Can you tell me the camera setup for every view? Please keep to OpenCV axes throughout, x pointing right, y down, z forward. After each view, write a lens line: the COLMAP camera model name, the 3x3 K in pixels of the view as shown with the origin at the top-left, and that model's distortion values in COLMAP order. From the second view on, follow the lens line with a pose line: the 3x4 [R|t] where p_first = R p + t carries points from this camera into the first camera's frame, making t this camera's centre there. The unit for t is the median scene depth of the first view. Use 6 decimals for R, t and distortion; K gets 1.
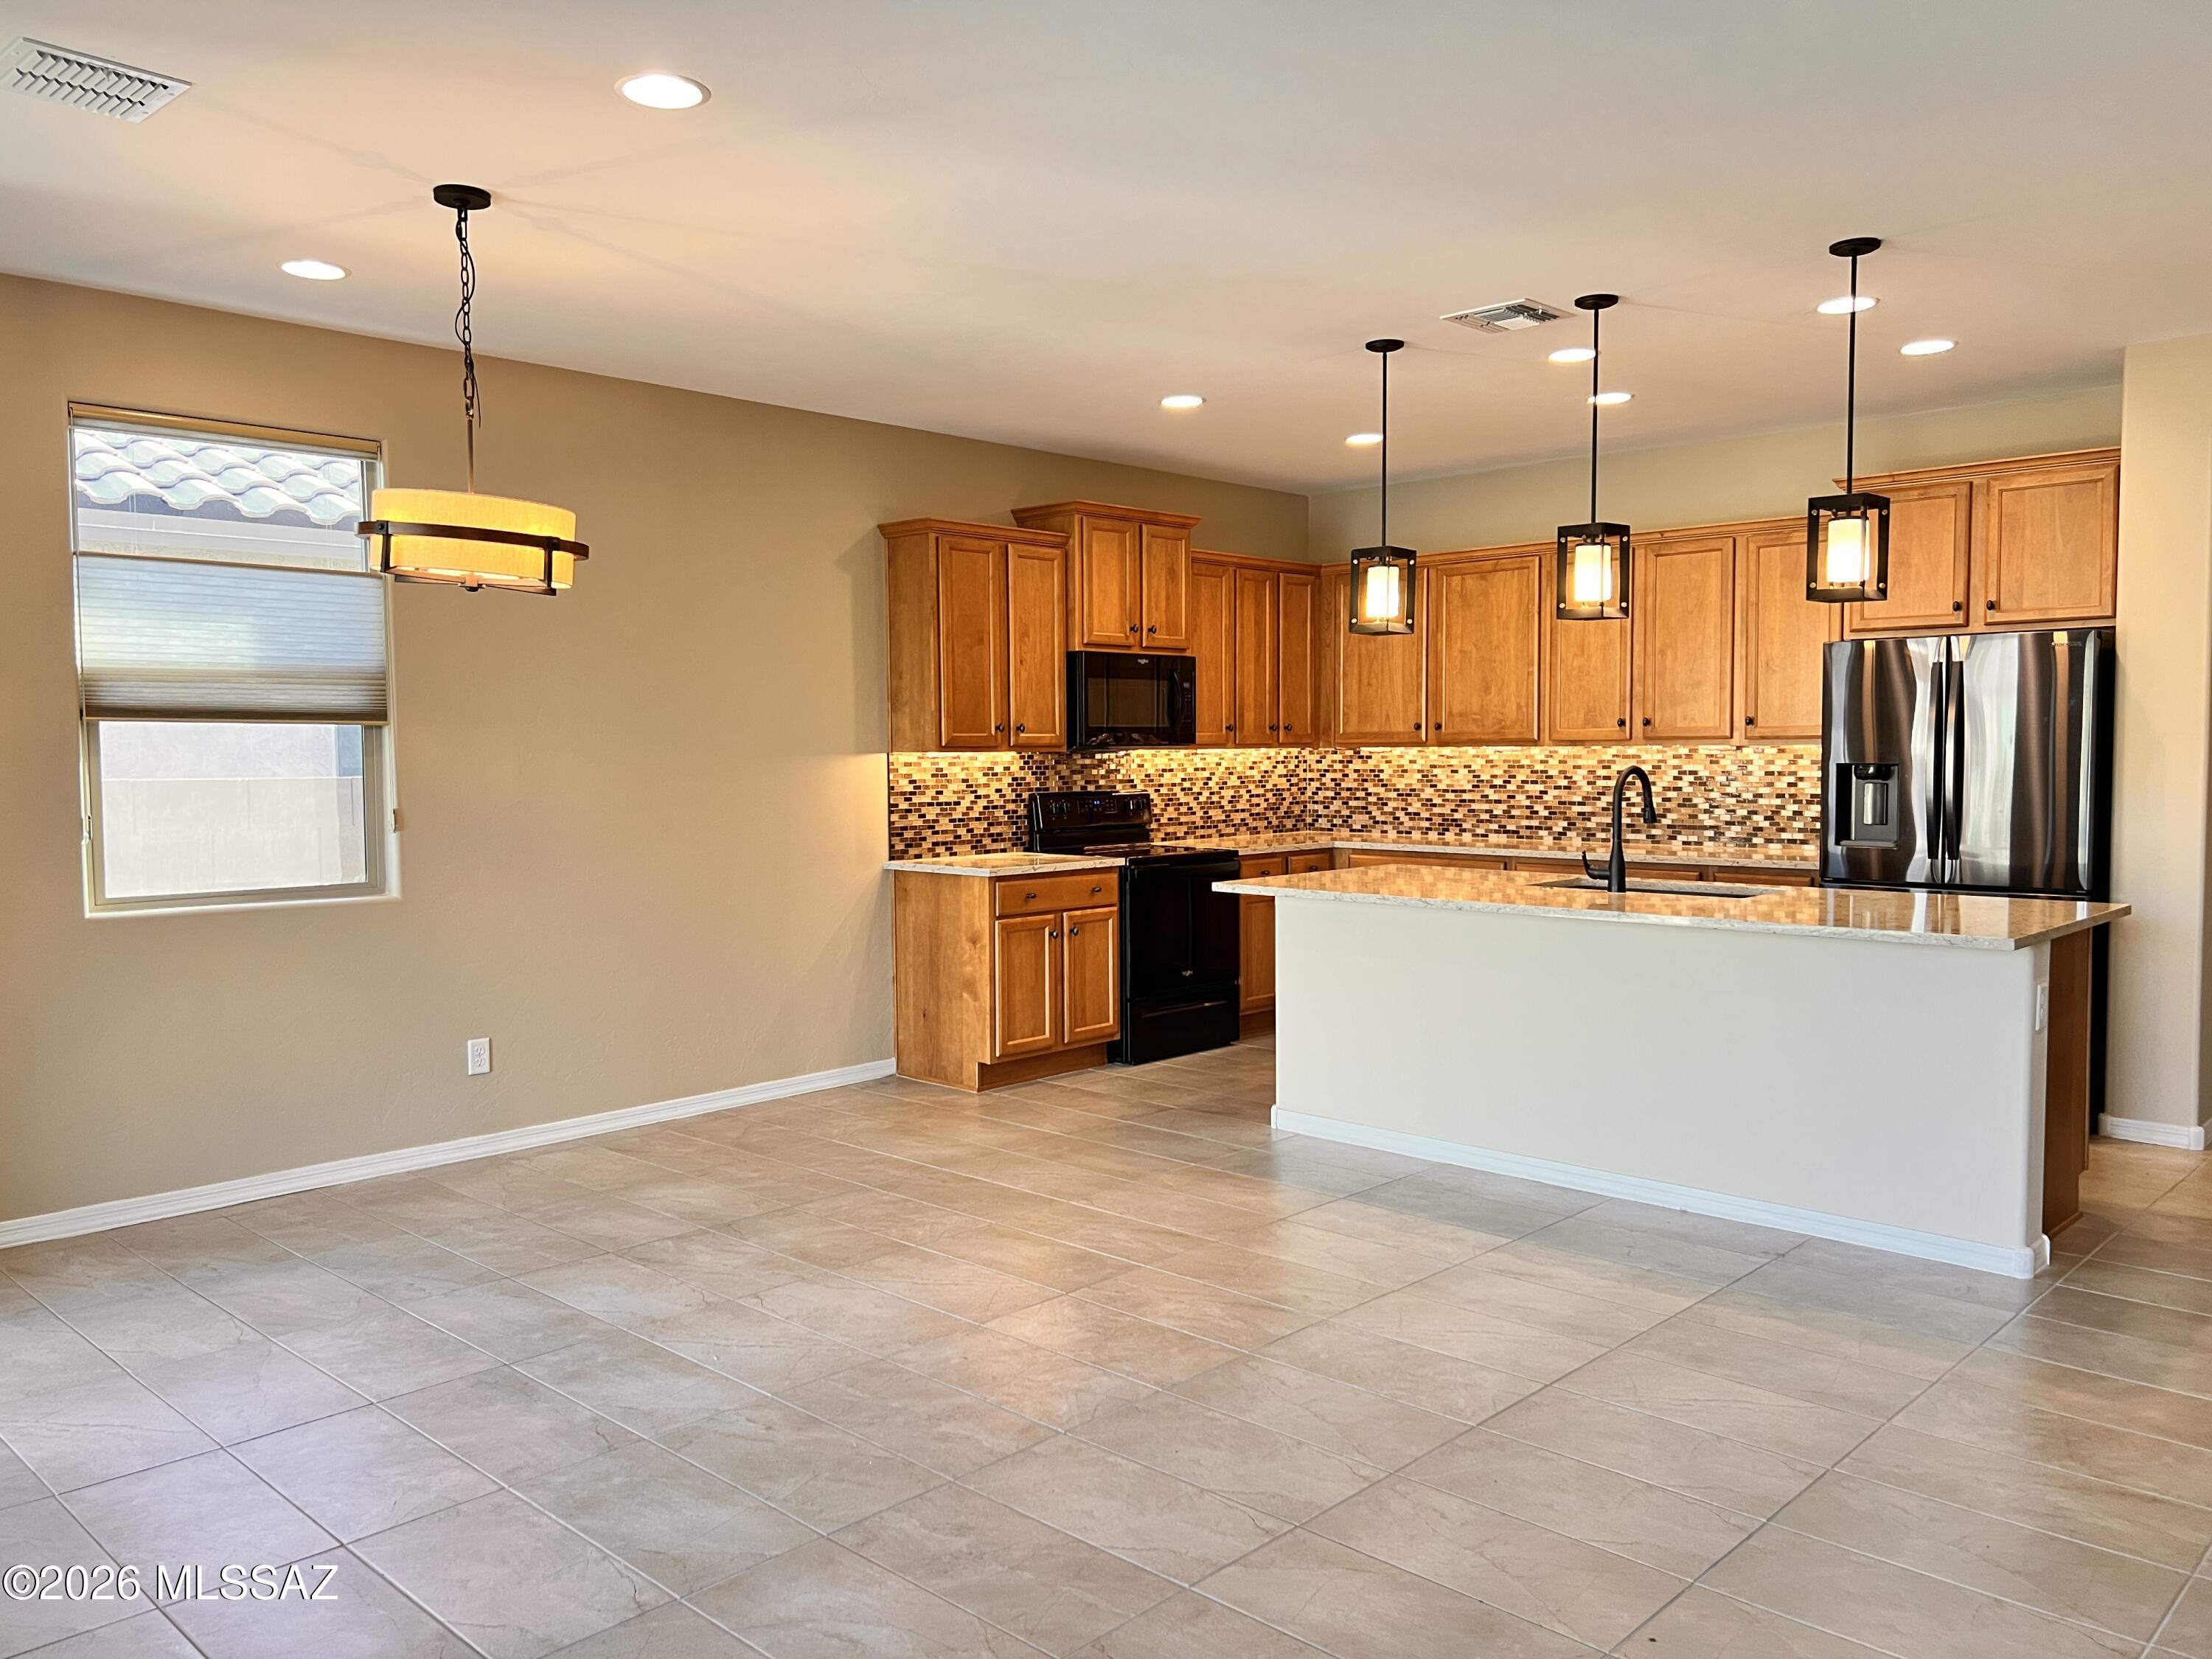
lens RADIAL K [[1661.6, 0, 1082.4], [0, 1661.6, 838.6], [0, 0, 1]] dist [0.036001, -0.053316]
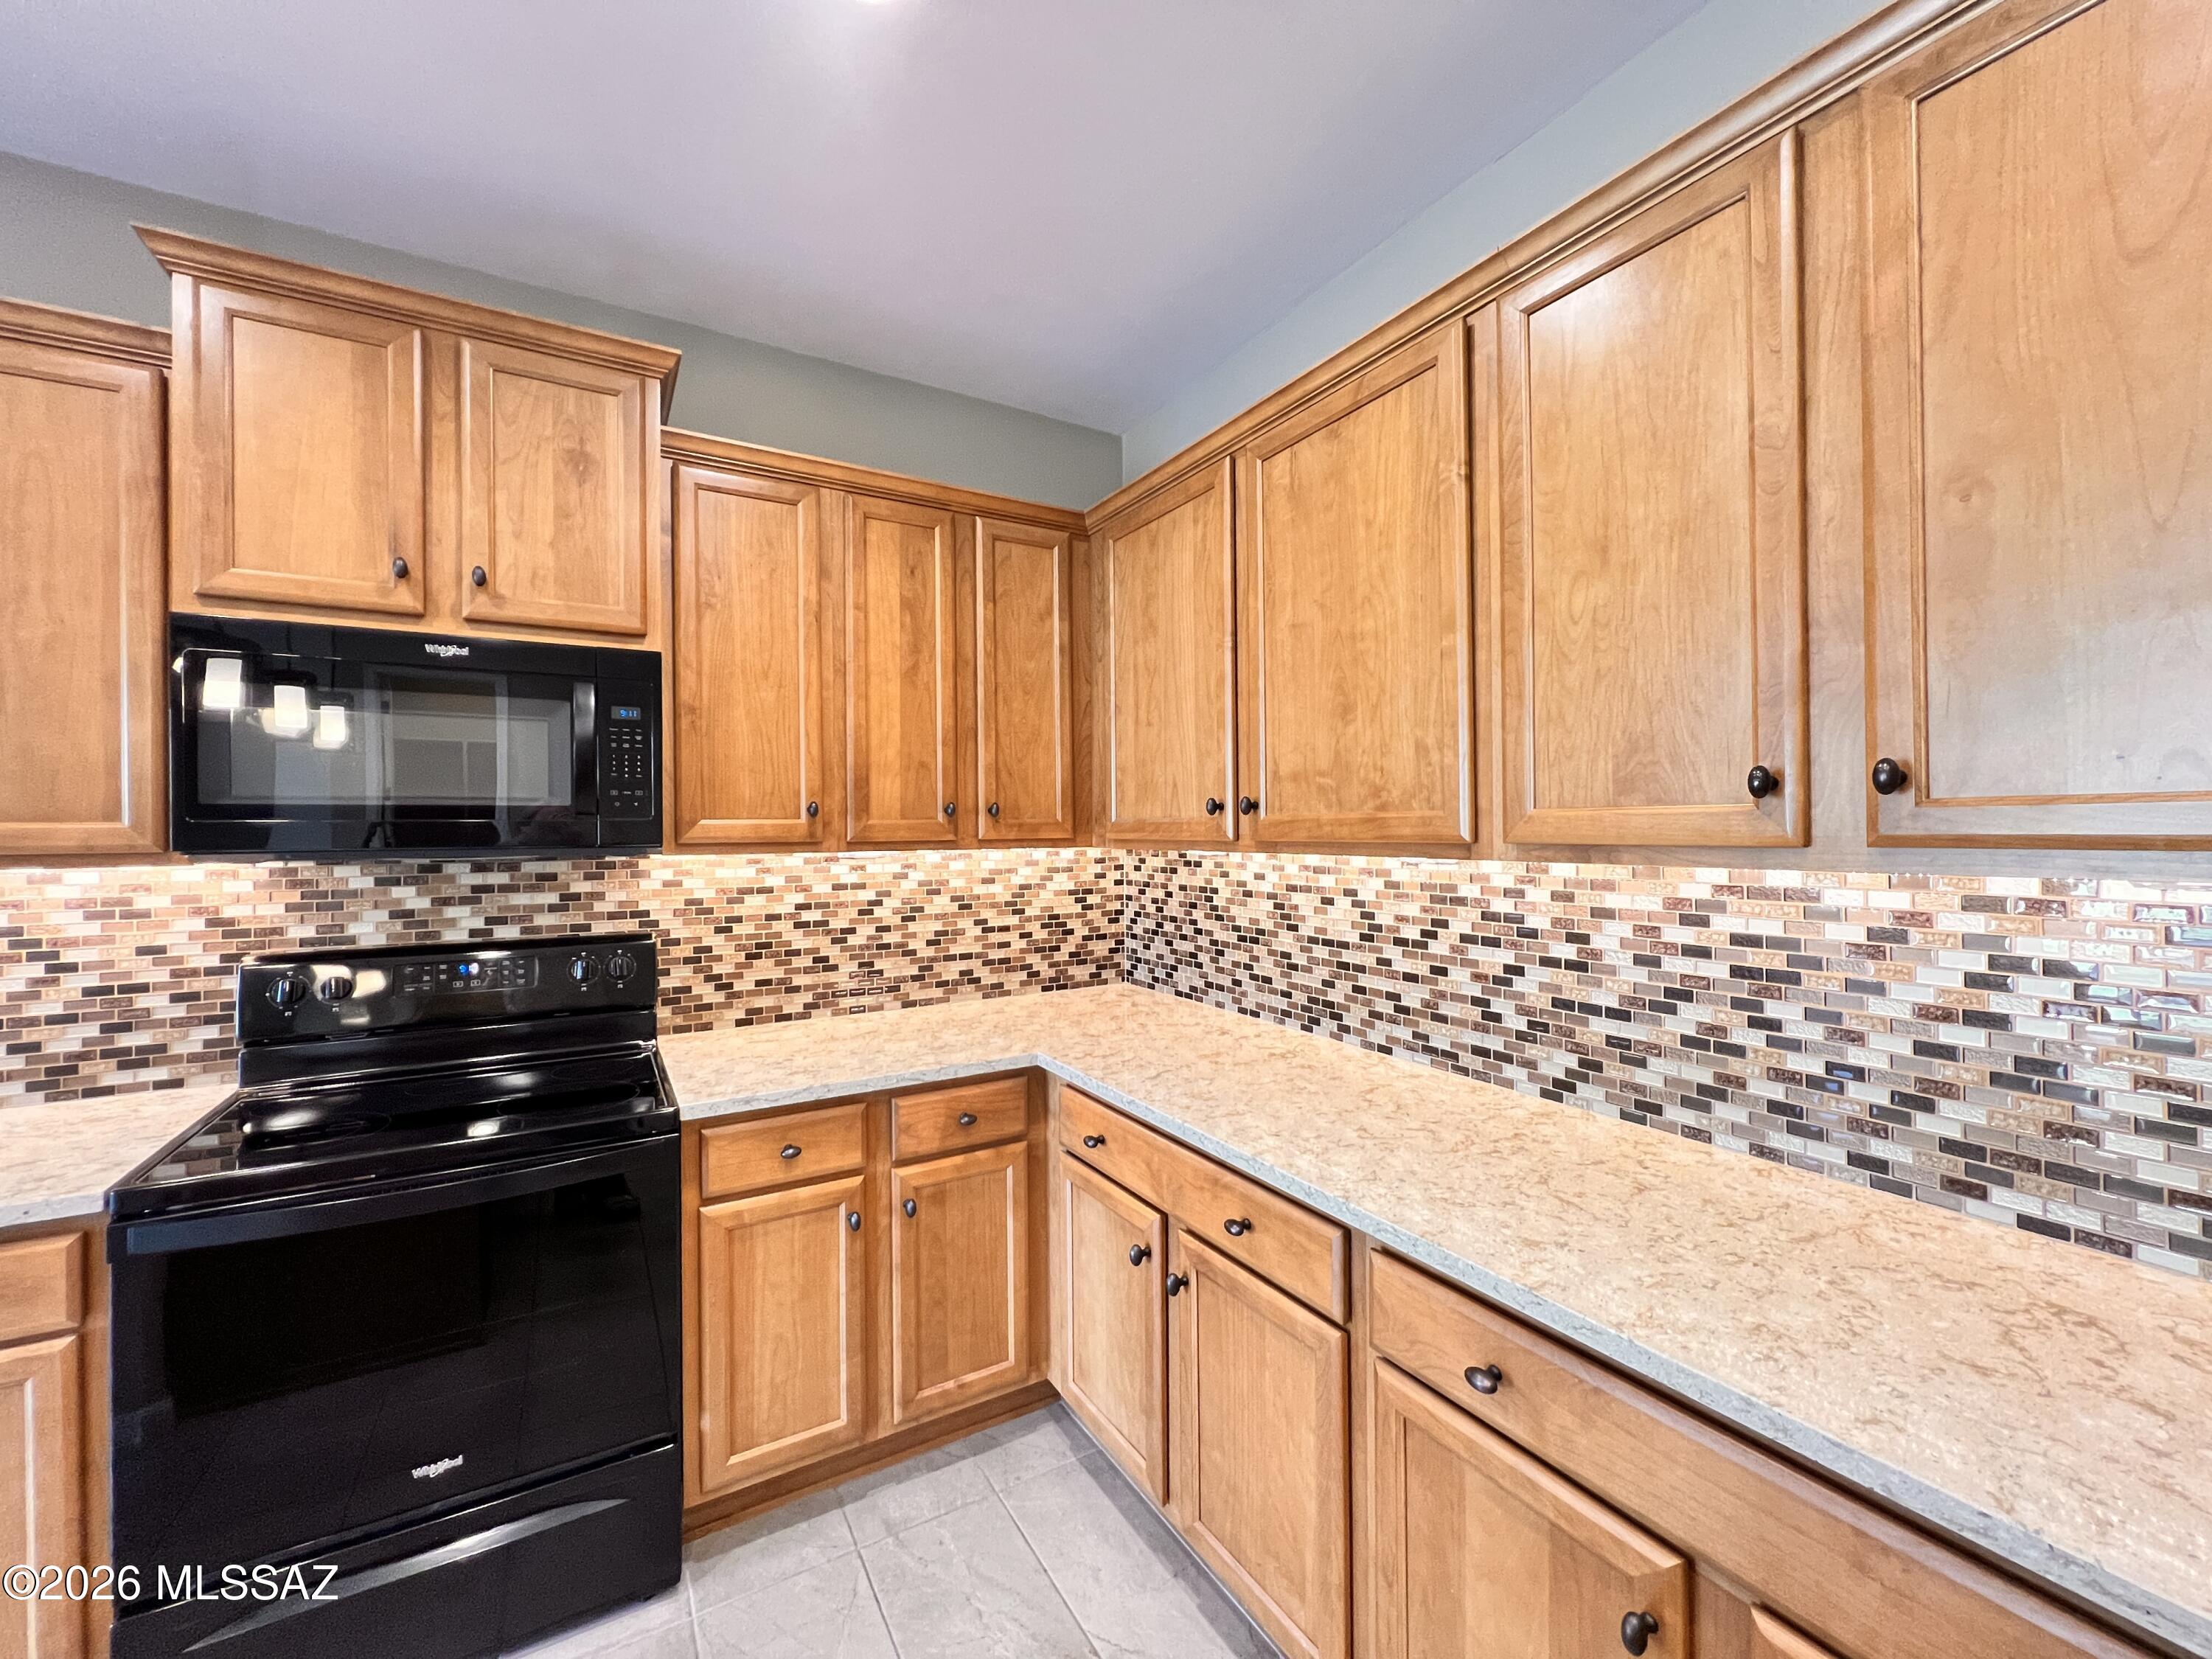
lens RADIAL K [[885.1, 0, 1101.5], [0, 885.1, 826.4], [0, 0, 1]] dist [-0.005200, 0.000252]
pose [[0.965604, 0.000760, -0.260016, 0.254469], [-0.015643, 0.998354, -0.055174, -0.052539], [0.259546, 0.057344, 0.964027, 0.827235]]
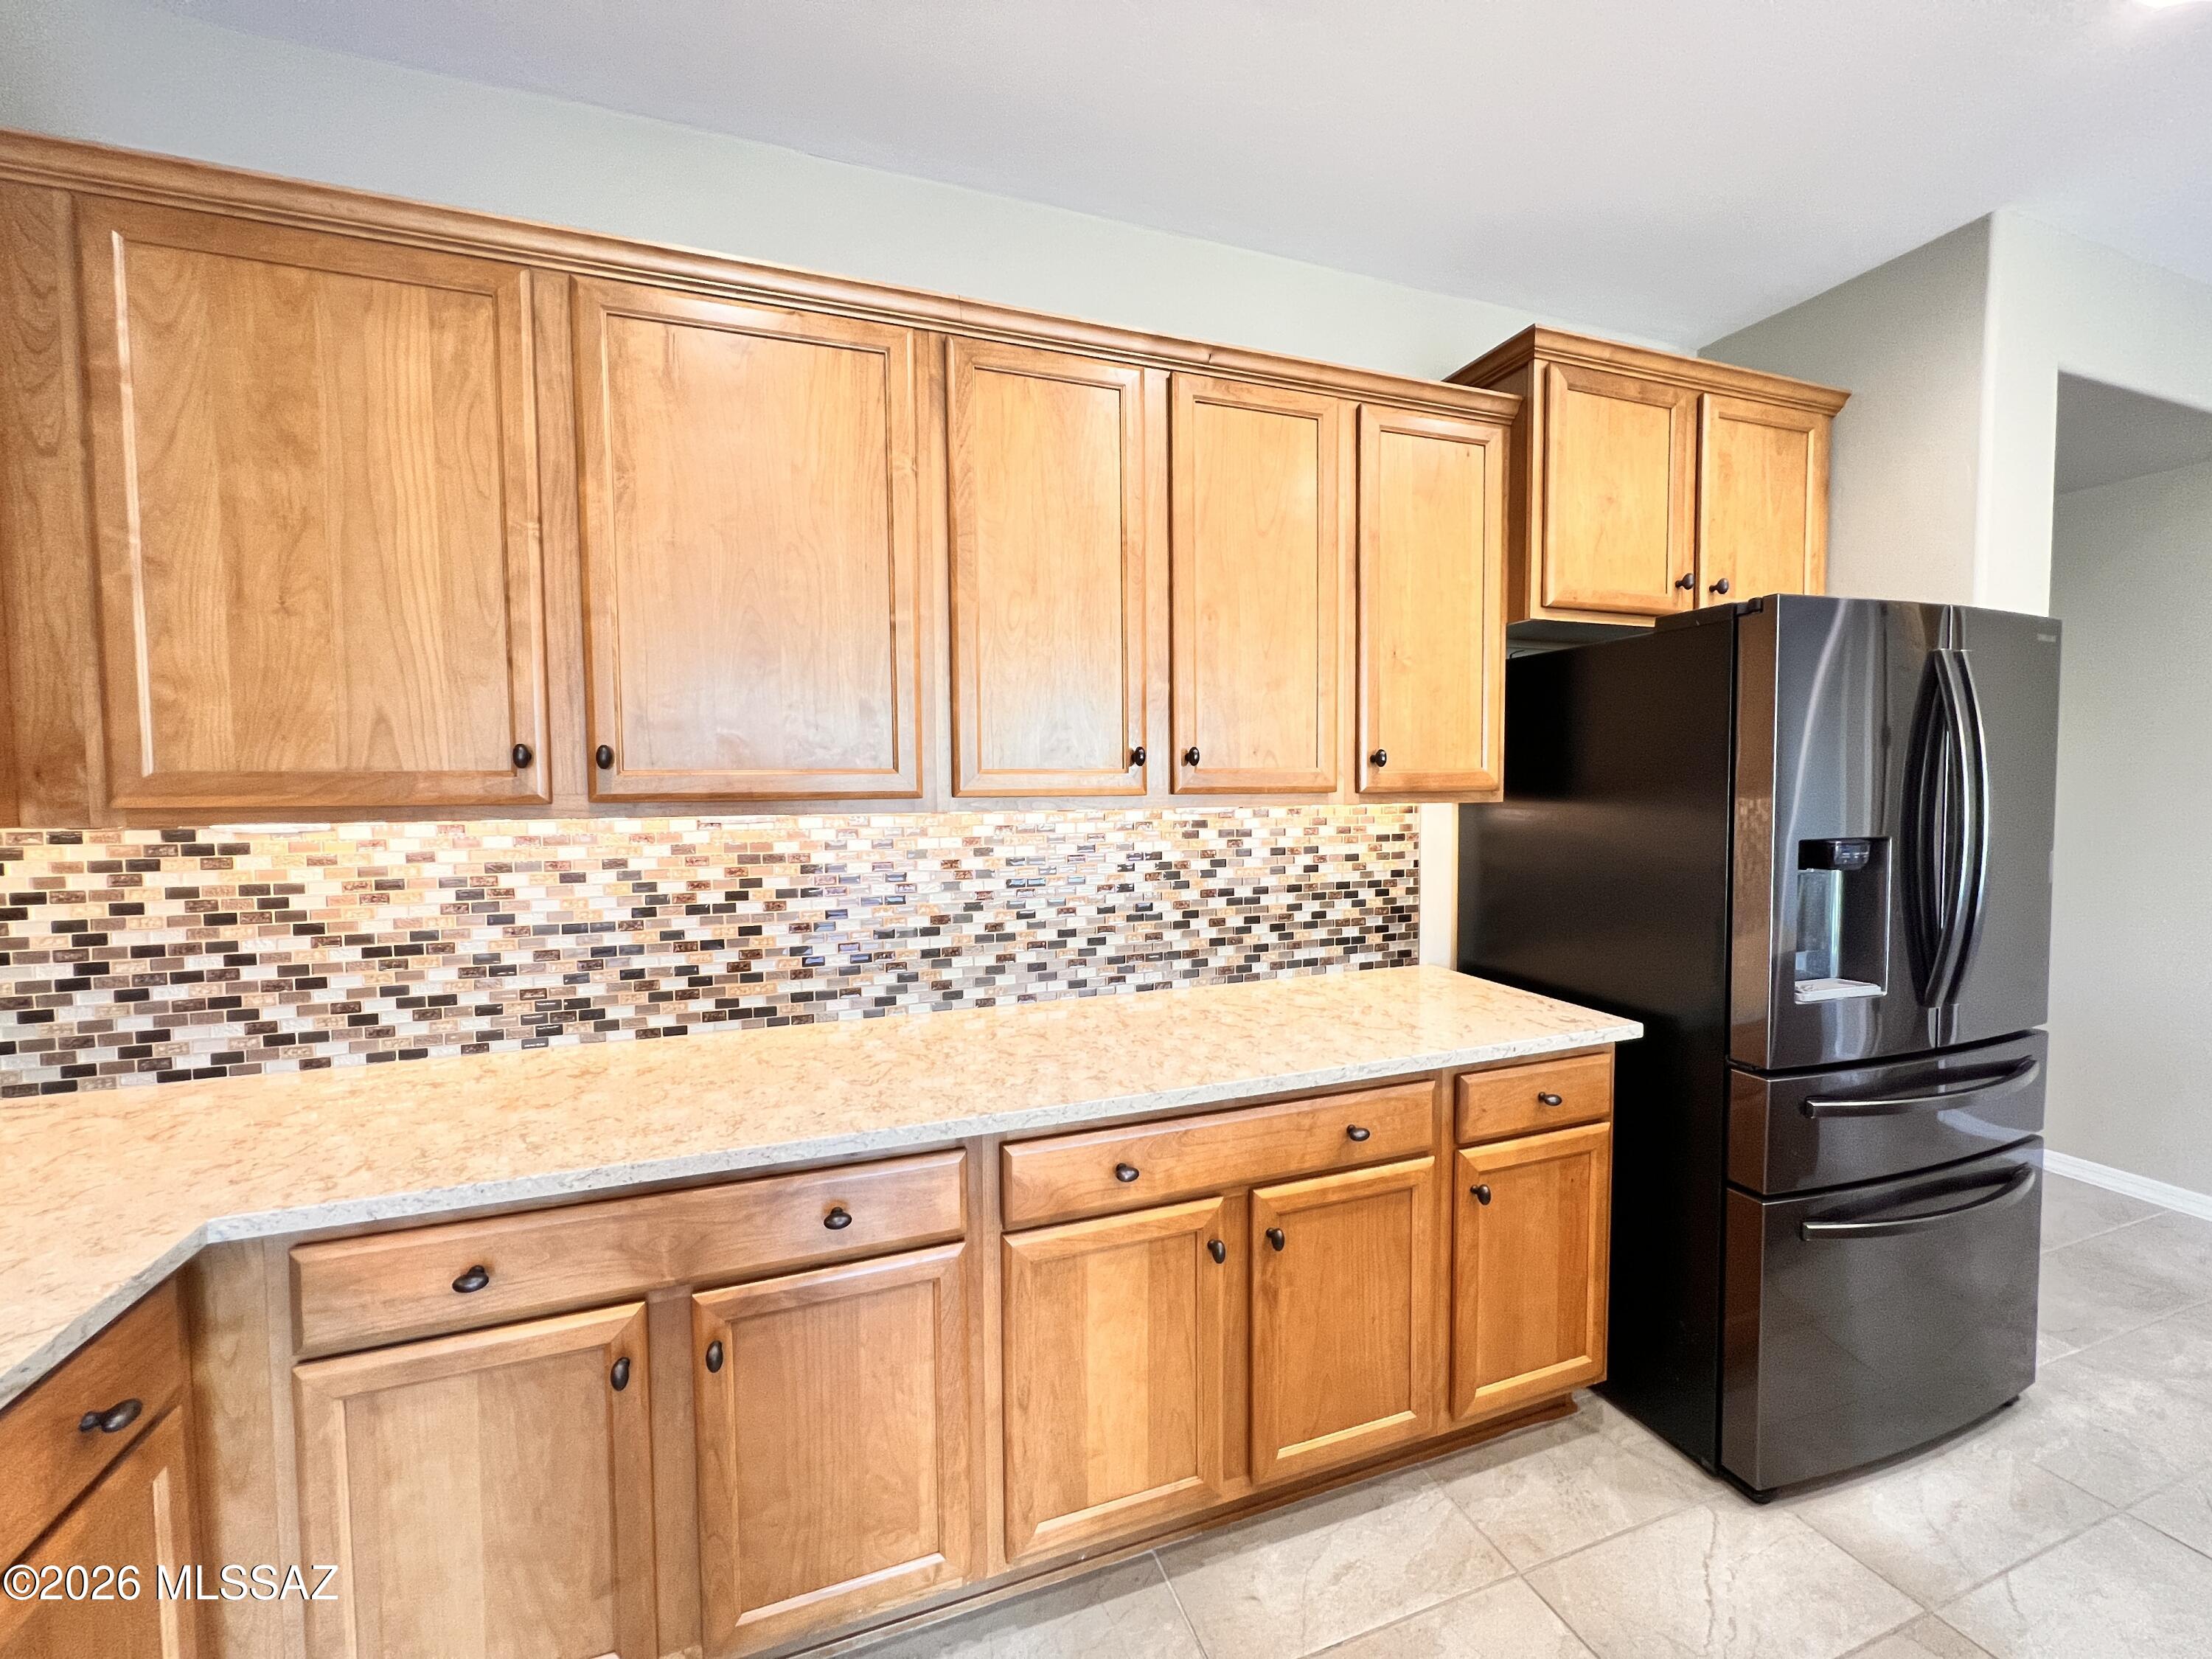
lens RADIAL K [[882.3, 0, 1096.9], [0, 882.3, 826.8], [0, 0, 1]] dist [-0.000983, 0.000003]
pose [[0.434168, -0.037115, 0.900067, 0.103509], [0.057115, 0.998275, 0.013613, -0.054041], [-0.899019, 0.045497, 0.435539, 0.897449]]
